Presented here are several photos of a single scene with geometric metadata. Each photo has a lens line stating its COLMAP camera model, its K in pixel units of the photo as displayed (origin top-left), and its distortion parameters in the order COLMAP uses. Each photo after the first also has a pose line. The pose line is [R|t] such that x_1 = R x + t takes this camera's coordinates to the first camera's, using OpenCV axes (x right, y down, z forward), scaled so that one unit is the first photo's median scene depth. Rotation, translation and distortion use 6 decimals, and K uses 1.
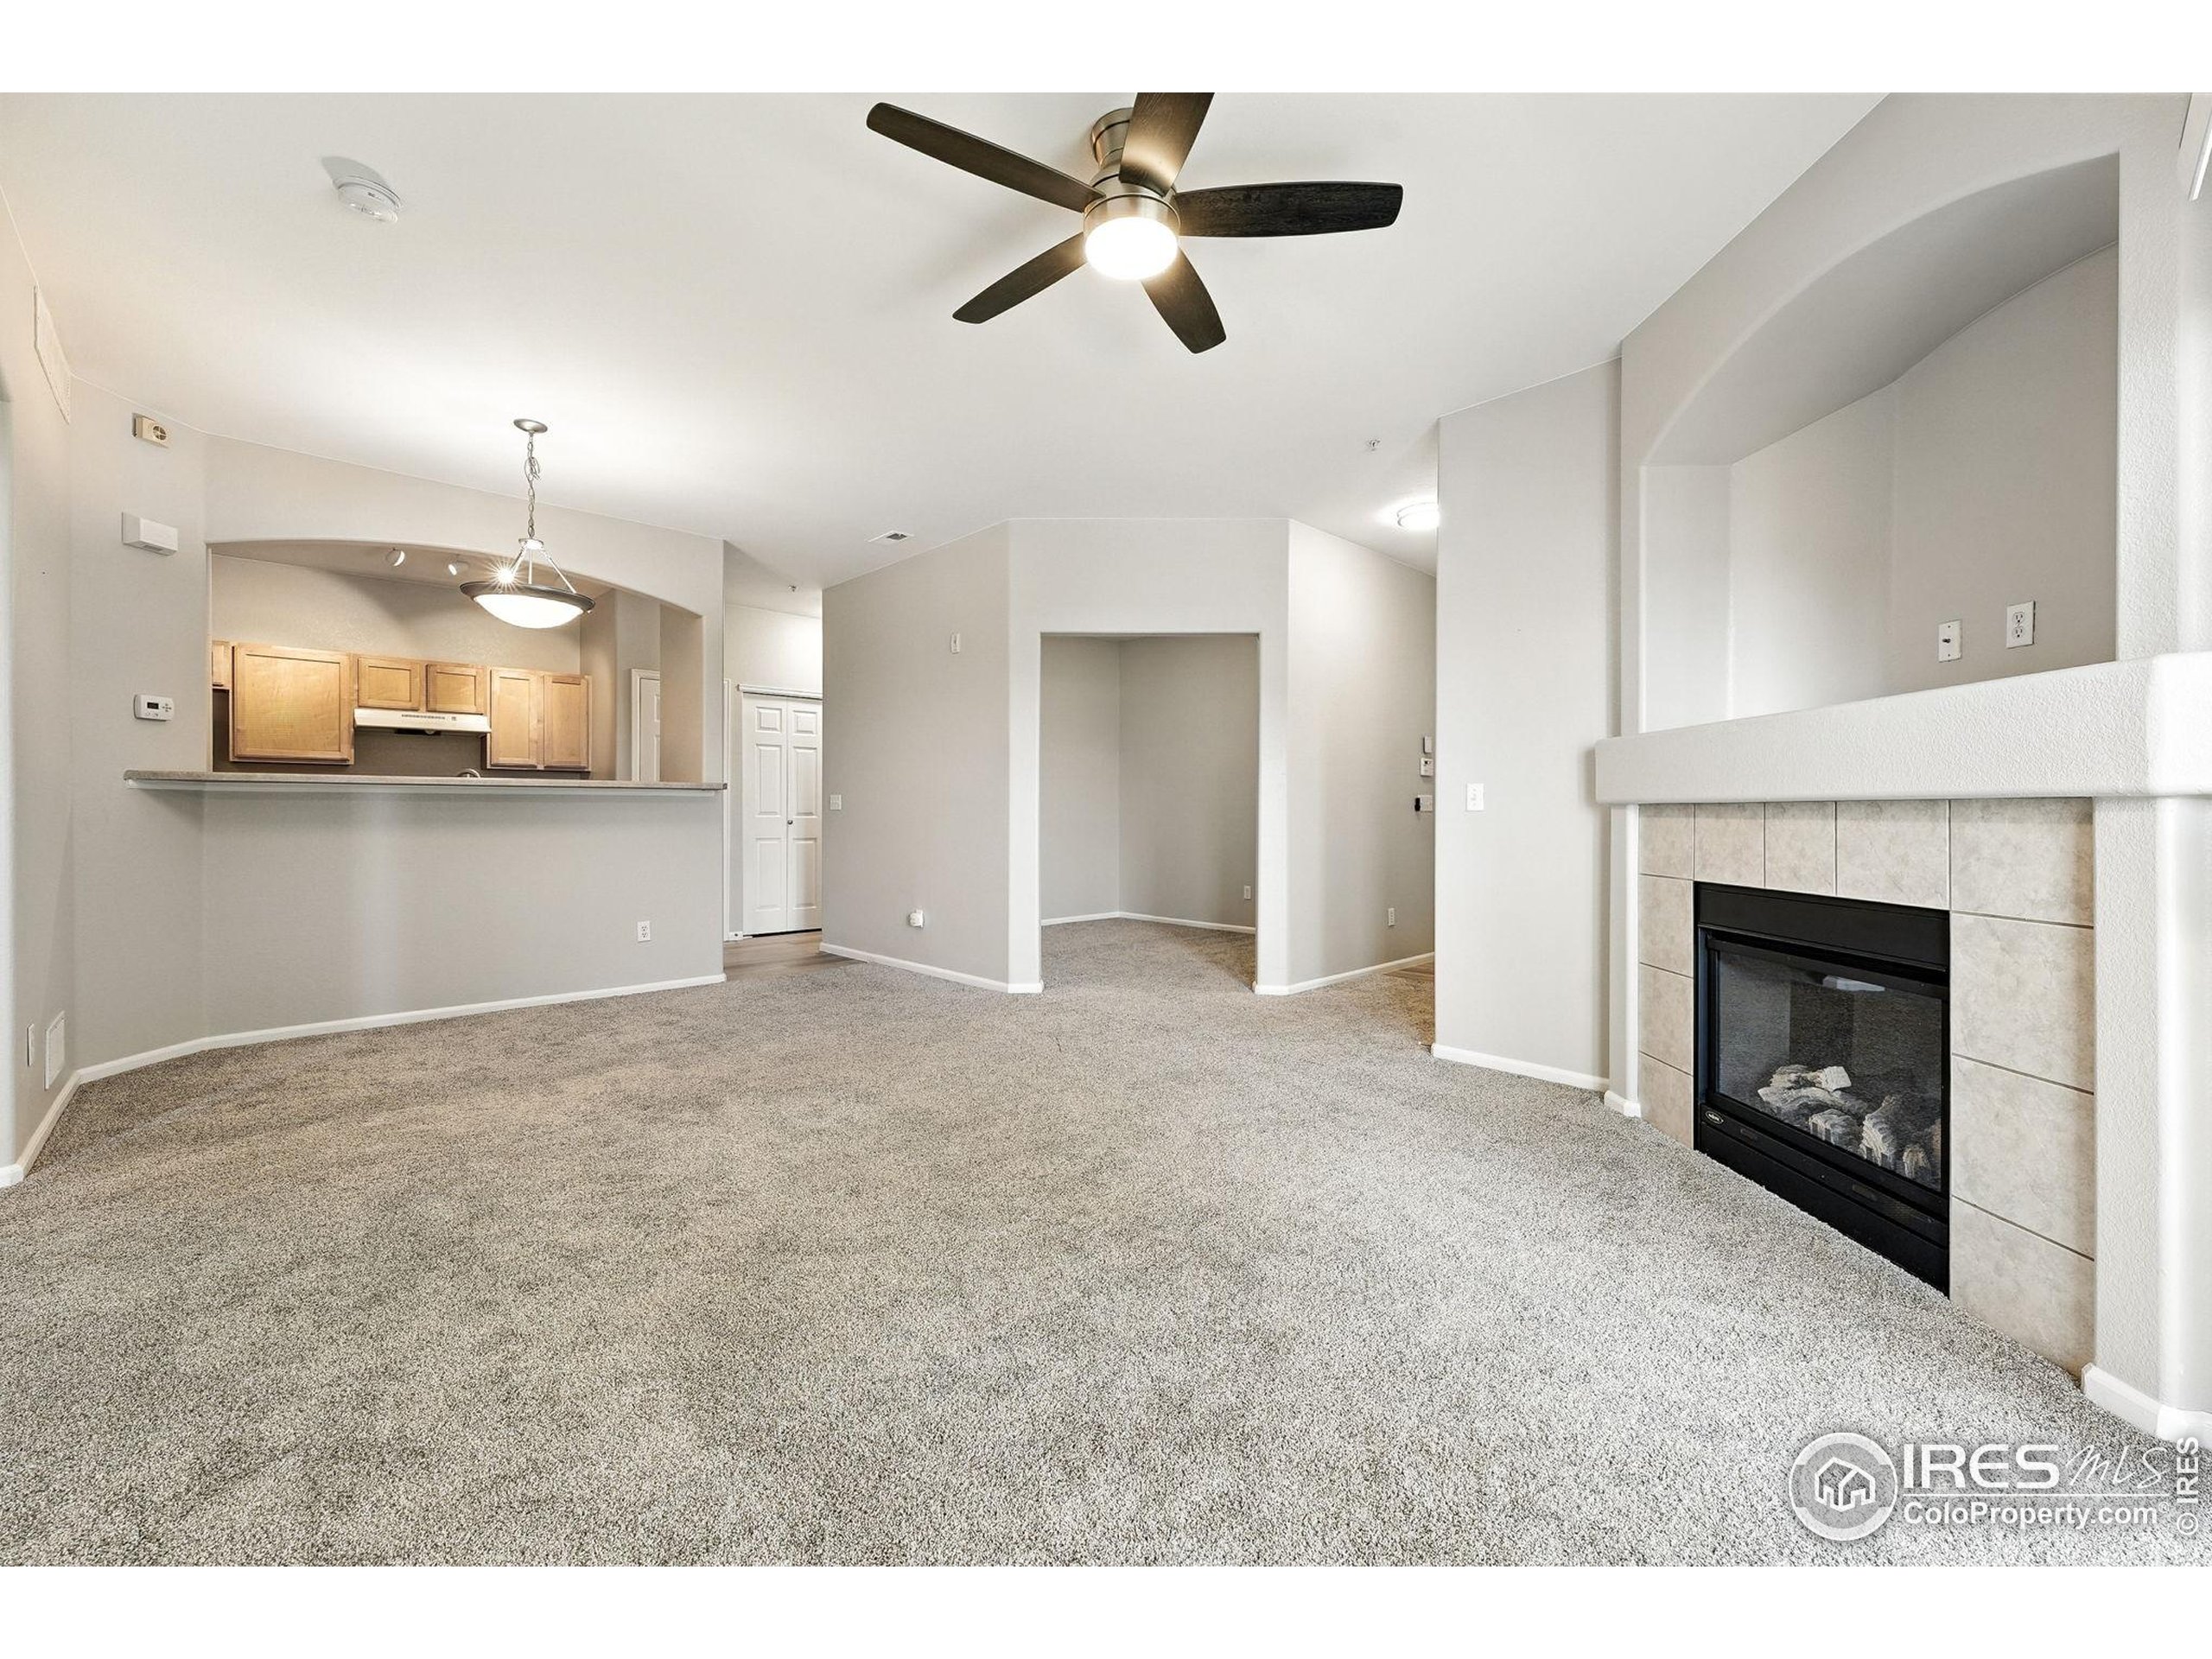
lens RADIAL K [[905.3, 0, 1116.5], [0, 905.3, 813.4], [0, 0, 1]] dist [-0.000255, 0.000361]
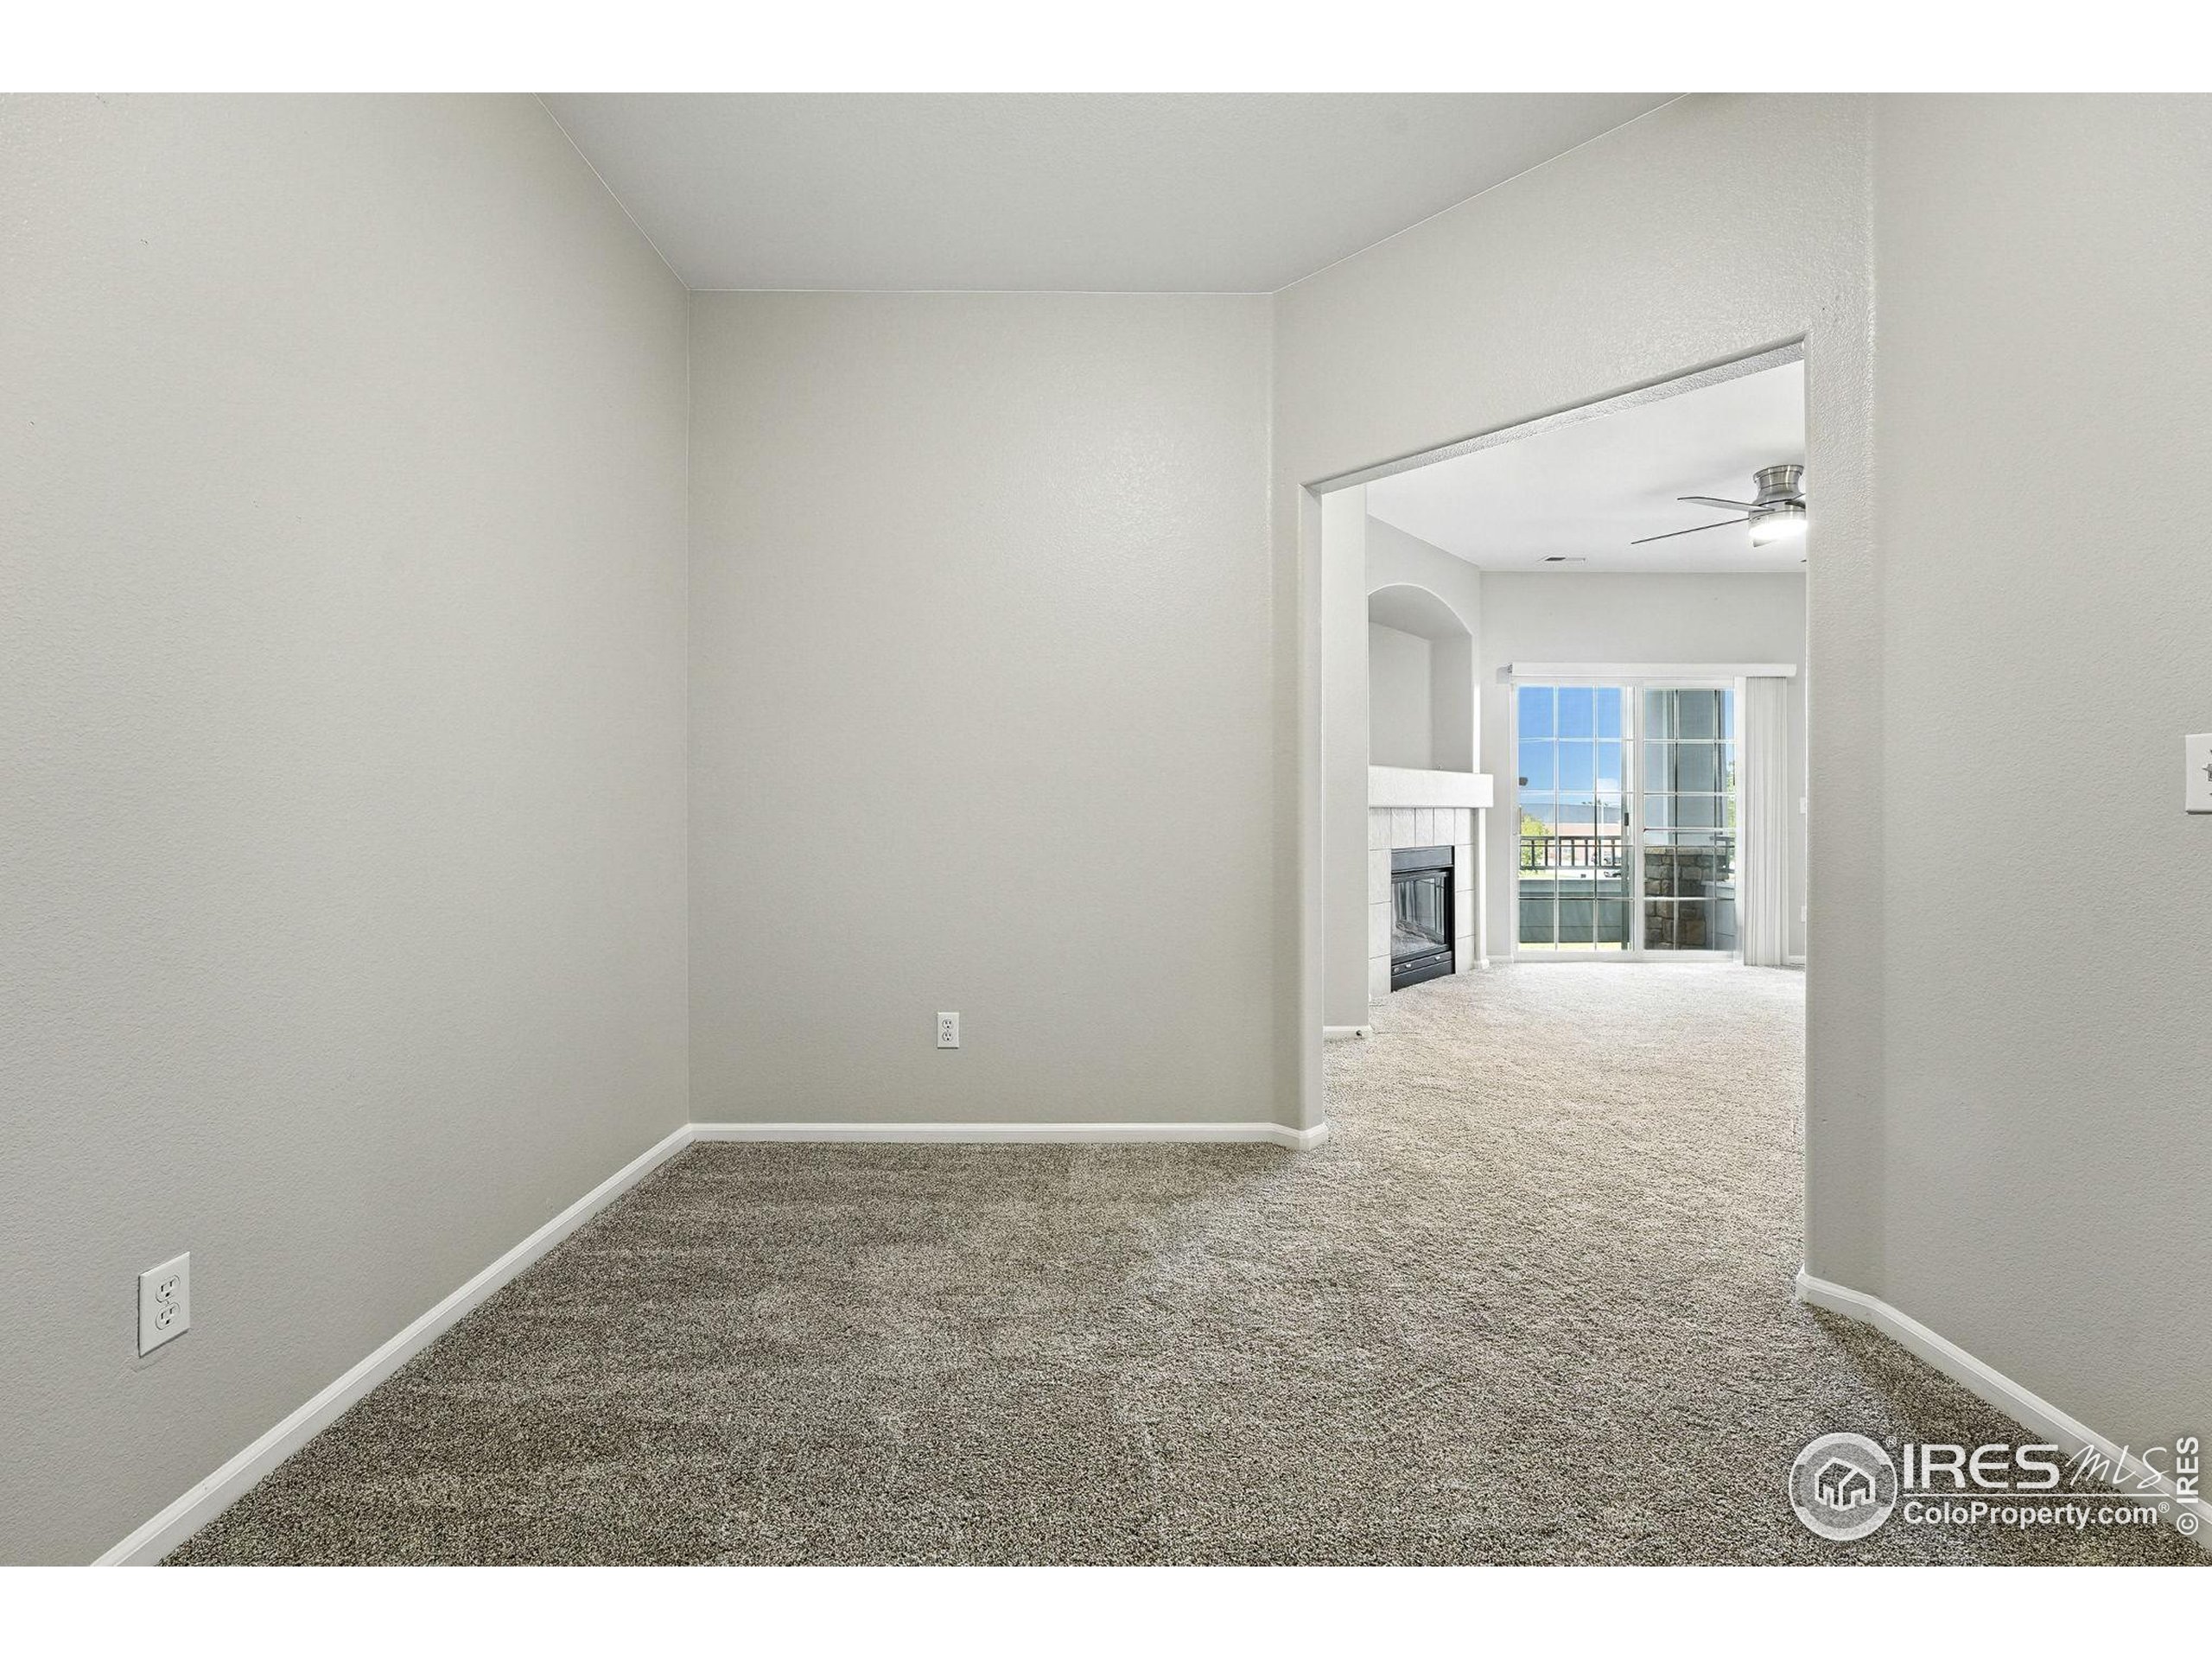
lens RADIAL K [[905.3, 0, 1116.5], [0, 905.3, 813.4], [0, 0, 1]] dist [-0.000255, 0.000361]
pose [[-0.717579, -0.001403, 0.696476, -0.132670], [-0.001119, 0.999999, 0.000861, 0.000052], [-0.696477, -0.000161, -0.717580, 1.422630]]
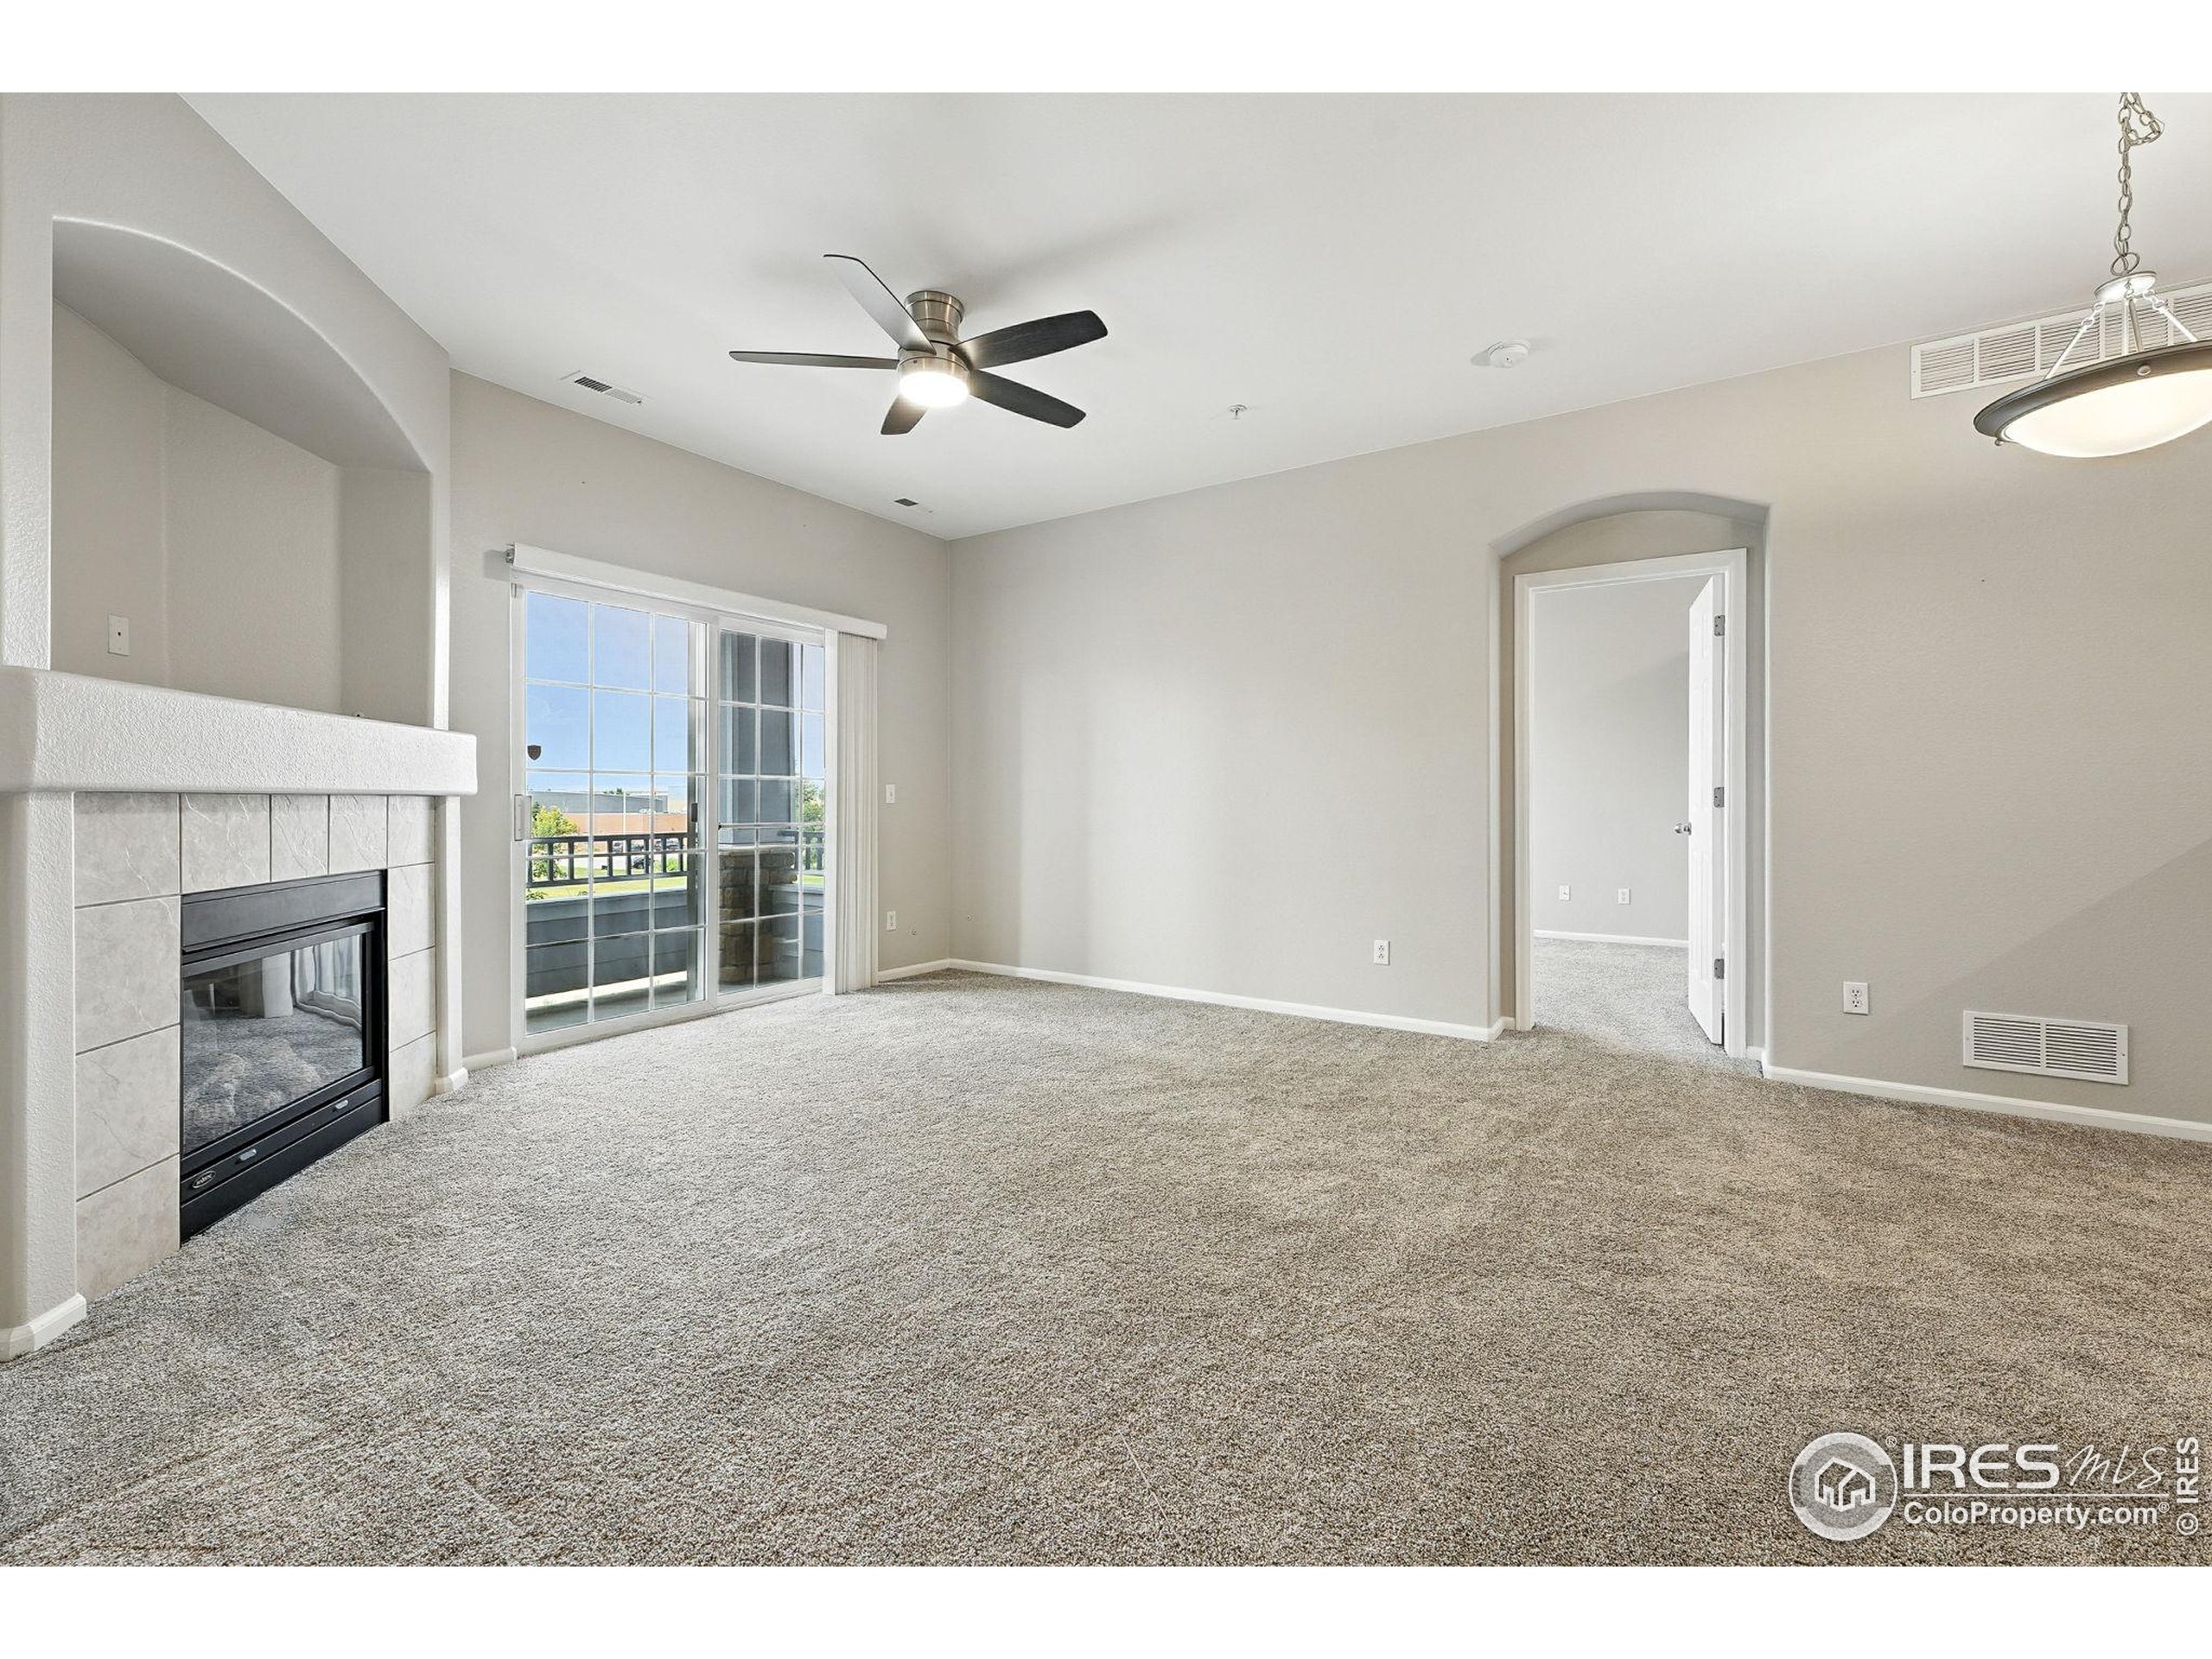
lens RADIAL K [[910.1, 0, 1096.2], [0, 910.1, 799.7], [0, 0, 1]] dist [0.000852, 0.000102]
pose [[-0.979927, -0.003391, -0.199327, 0.020093], [-0.003384, 0.999994, -0.000378, -0.003981], [0.199327, 0.000304, -0.979933, 0.992336]]
